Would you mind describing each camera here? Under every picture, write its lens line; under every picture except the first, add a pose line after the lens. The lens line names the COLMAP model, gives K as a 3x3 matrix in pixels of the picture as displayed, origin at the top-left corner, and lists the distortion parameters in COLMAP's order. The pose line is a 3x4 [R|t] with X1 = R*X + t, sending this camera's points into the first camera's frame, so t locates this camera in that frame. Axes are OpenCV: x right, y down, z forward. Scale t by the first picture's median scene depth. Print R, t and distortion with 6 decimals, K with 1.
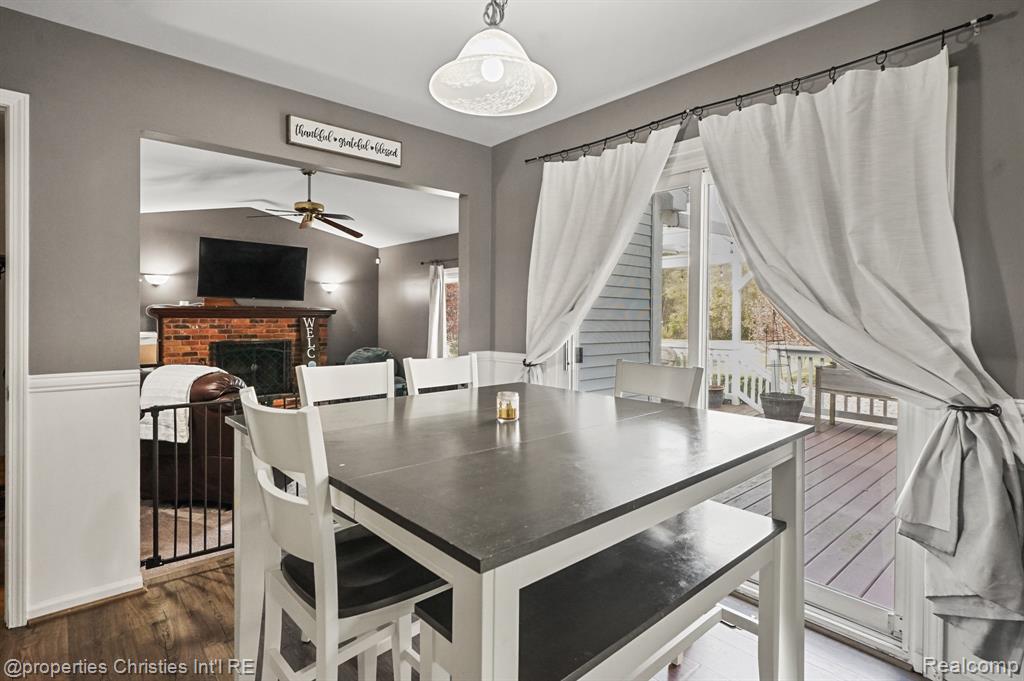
lens RADIAL K [[510.0, 0, 506.6], [0, 510.0, 323.6], [0, 0, 1]] dist [-0.003600, 0.003749]
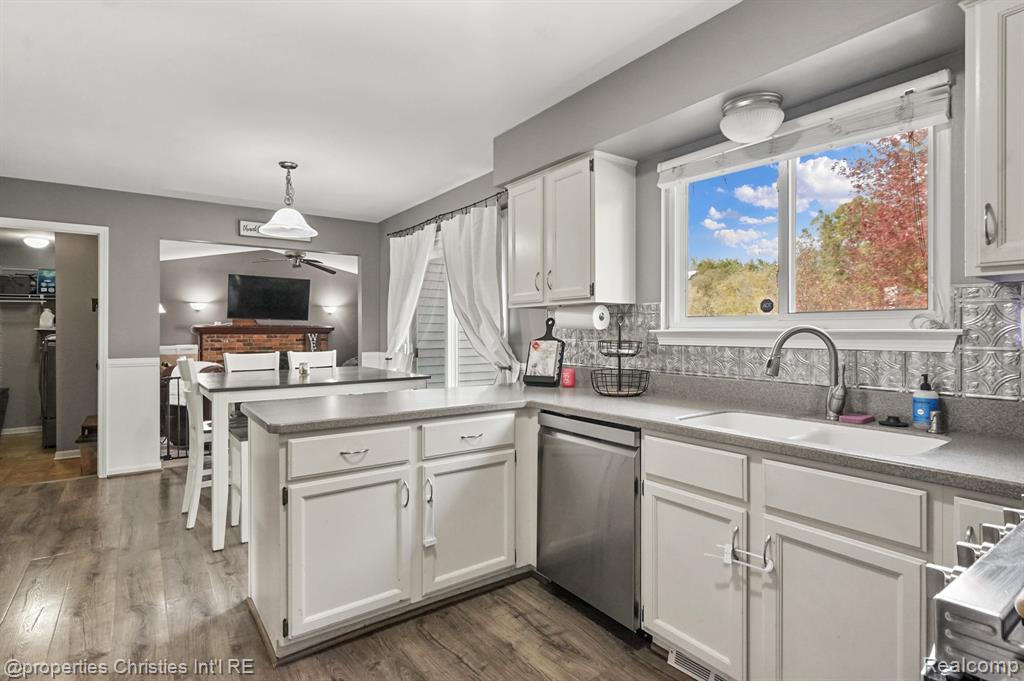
lens RADIAL K [[510.0, 0, 506.1], [0, 510.0, 332.5], [0, 0, 1]] dist [-0.003600, 0.003749]
pose [[0.995160, -0.009827, -0.097774, 0.247755], [0.008372, 0.999848, -0.015281, 0.010462], [0.097909, 0.014389, 0.995091, -0.255510]]
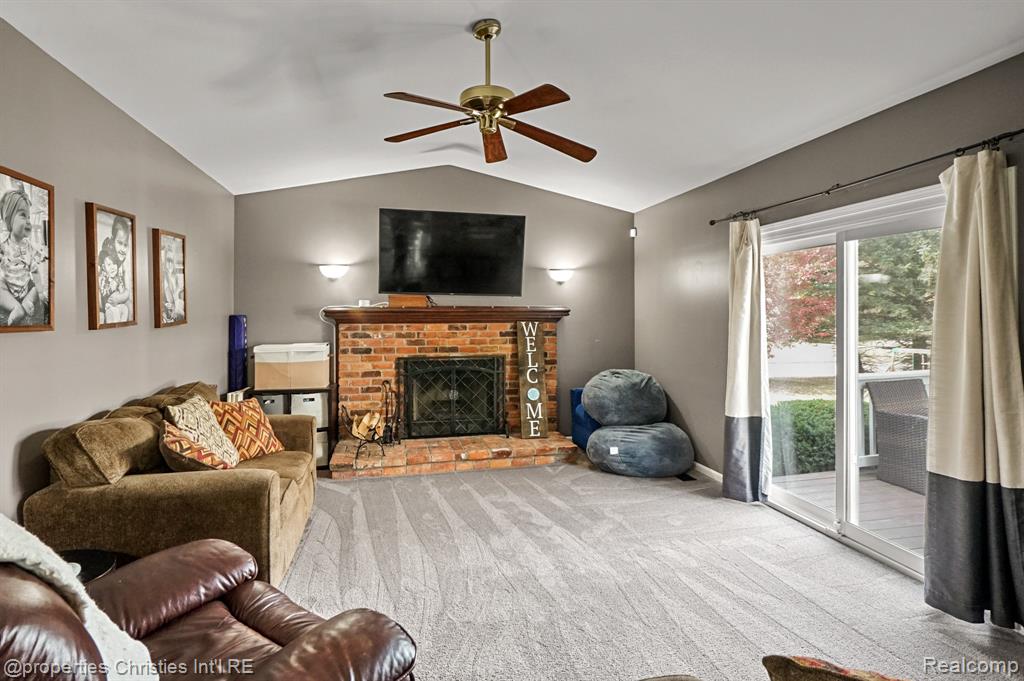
lens RADIAL K [[510.0, 0, 510.4], [0, 510.0, 306.5], [0, 0, 1]] dist [-0.003600, 0.003749]
pose [[0.879060, -0.014640, -0.476486, -0.103660], [0.001497, 0.999608, -0.027952, -0.014457], [0.476709, 0.023858, 0.878738, 0.450451]]
